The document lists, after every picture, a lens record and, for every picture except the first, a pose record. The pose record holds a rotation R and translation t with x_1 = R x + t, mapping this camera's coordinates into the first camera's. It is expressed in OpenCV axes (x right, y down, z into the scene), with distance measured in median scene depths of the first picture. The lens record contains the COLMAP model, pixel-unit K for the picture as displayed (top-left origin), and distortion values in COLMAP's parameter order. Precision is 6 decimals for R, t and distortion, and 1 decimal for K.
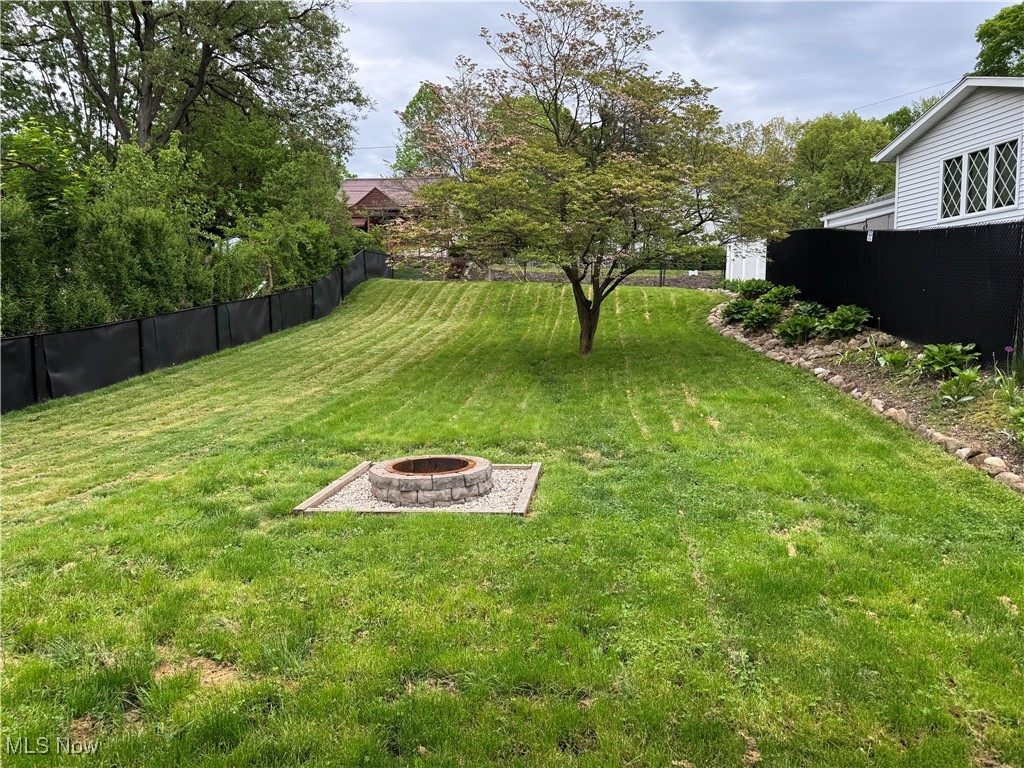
lens RADIAL K [[702.6, 0, 512.0], [0, 702.6, 384.0], [0, 0, 1]] dist [0.129251, -0.210727]
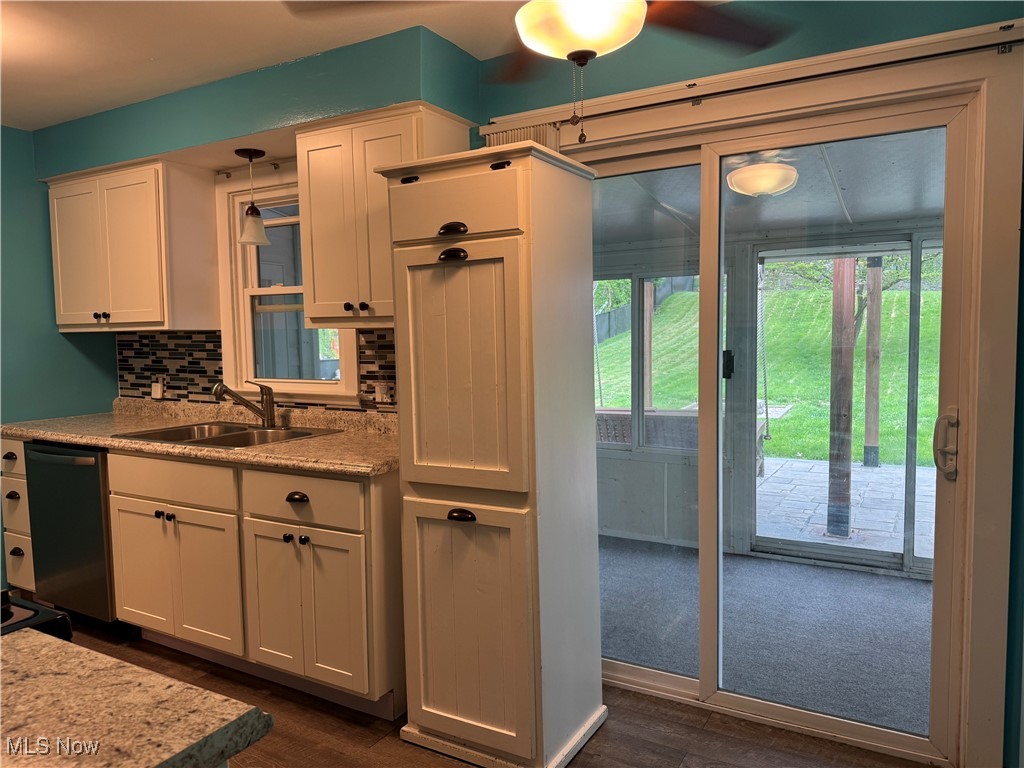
lens RADIAL K [[702.6, 0, 512.0], [0, 702.6, 384.0], [0, 0, 1]] dist [0.129251, -0.210727]
pose [[0.921145, 0.015155, -0.388924, 0.045312], [-0.017295, 0.999848, -0.002002, 0.037618], [0.388835, 0.008570, 0.921268, -0.517251]]
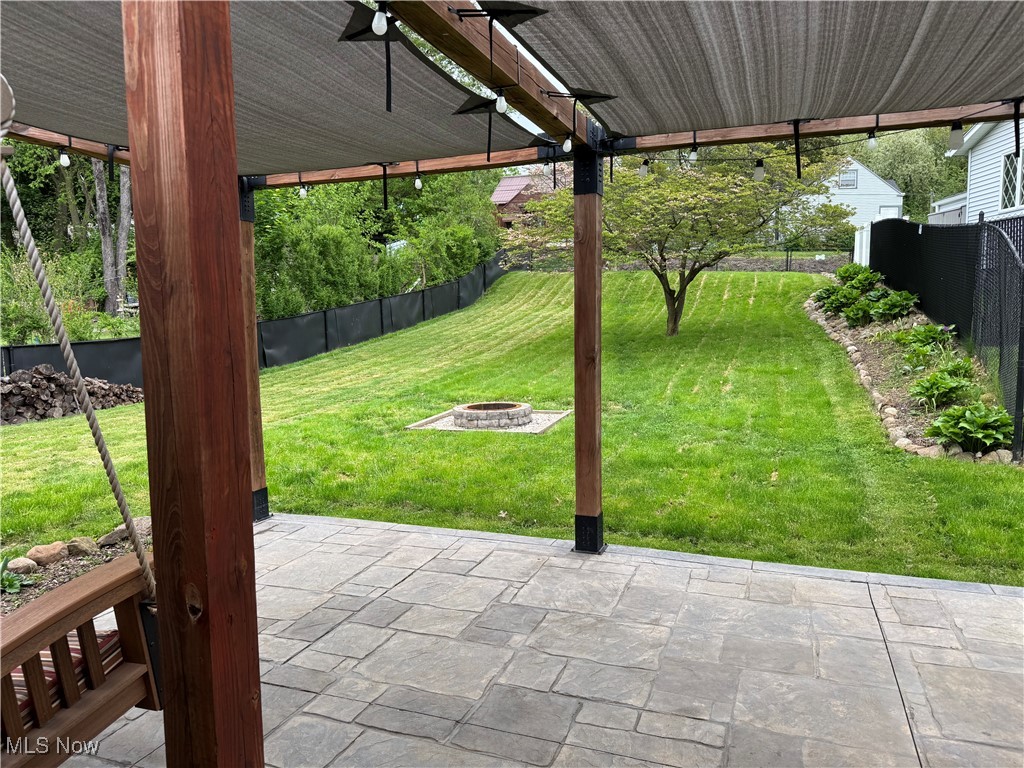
lens RADIAL K [[696.3, 0, 512.0], [0, 696.3, 384.0], [0, 0, 1]] dist [0.167212, -0.234878]
pose [[0.973964, 0.013955, -0.226271, 0.120398], [-0.009201, 0.999714, 0.022052, 0.014483], [0.226514, -0.019396, 0.973815, -0.207270]]
